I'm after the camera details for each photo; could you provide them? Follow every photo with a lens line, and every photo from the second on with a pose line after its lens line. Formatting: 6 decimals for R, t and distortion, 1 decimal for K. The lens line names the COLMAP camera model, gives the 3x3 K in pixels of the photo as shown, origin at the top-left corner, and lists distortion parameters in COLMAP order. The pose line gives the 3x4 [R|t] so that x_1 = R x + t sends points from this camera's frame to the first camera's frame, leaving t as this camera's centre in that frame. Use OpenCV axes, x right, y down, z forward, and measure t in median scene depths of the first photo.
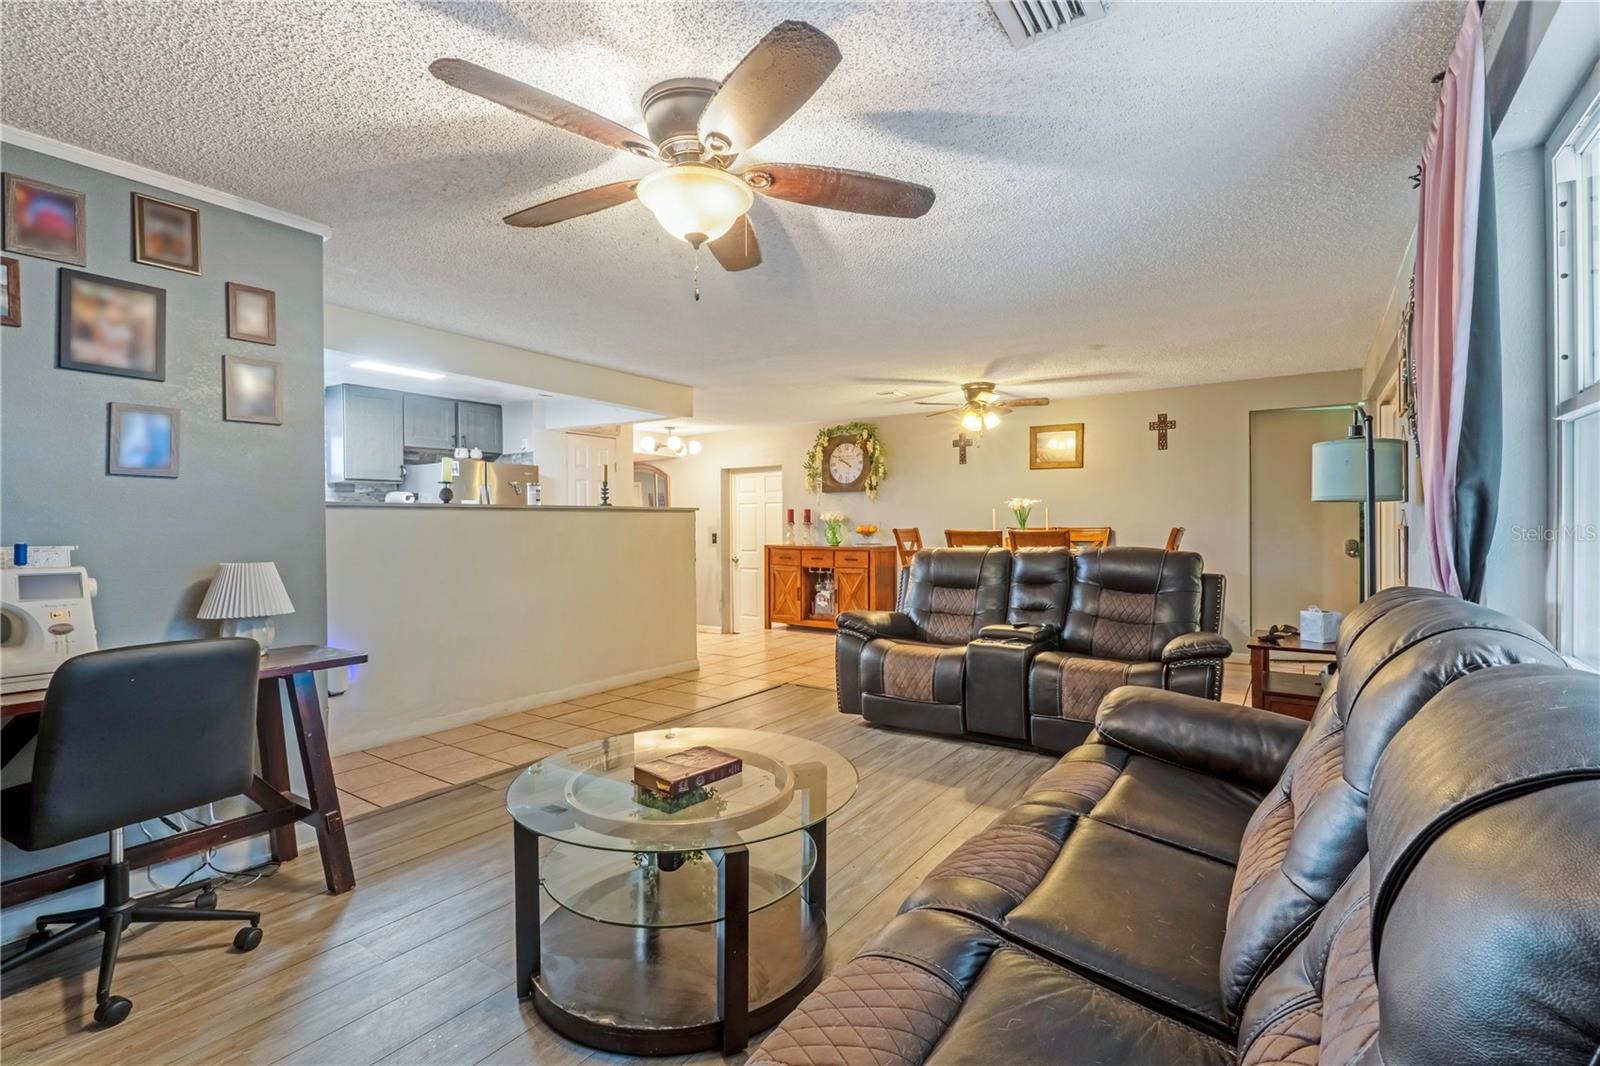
lens RADIAL K [[741.0, 0, 806.8], [0, 741.0, 529.9], [0, 0, 1]] dist [-0.002105, 0.000130]
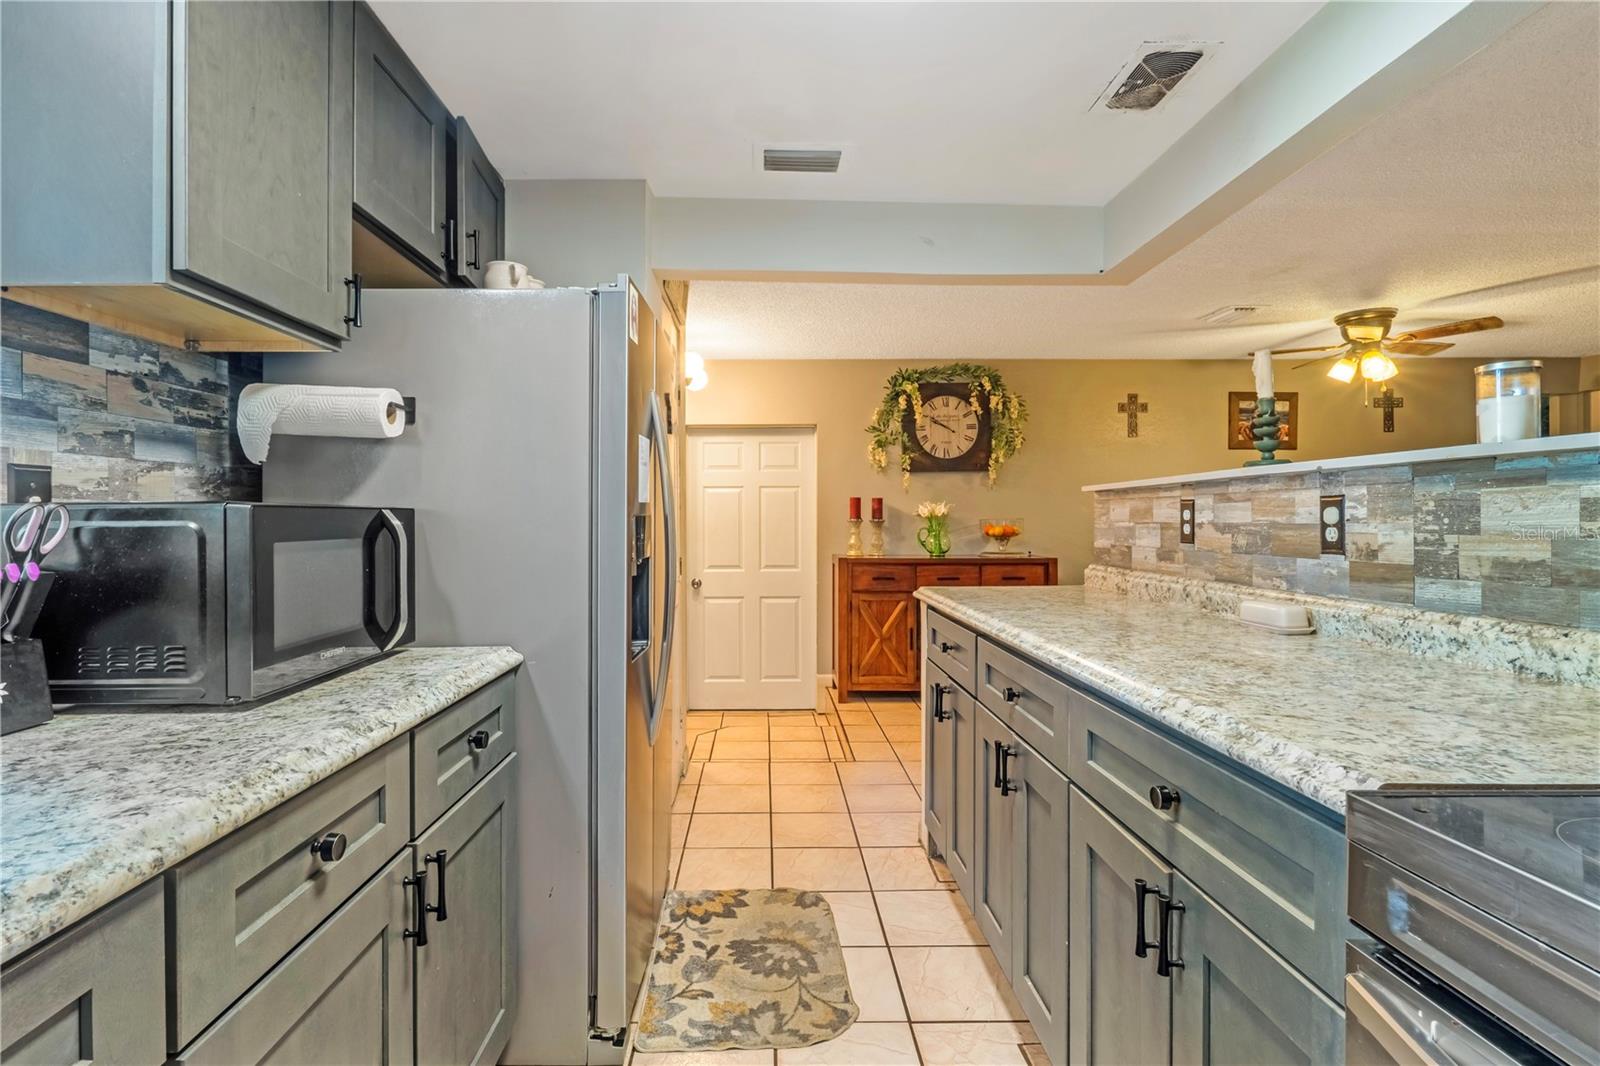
lens RADIAL K [[741.0, 0, 788.7], [0, 741.0, 527.0], [0, 0, 1]] dist [-0.002105, 0.000130]
pose [[0.828180, -0.006106, 0.560428, -0.420017], [0.005100, 0.999981, 0.003357, -0.006325], [-0.560438, 0.000078, 0.828196, 0.547409]]
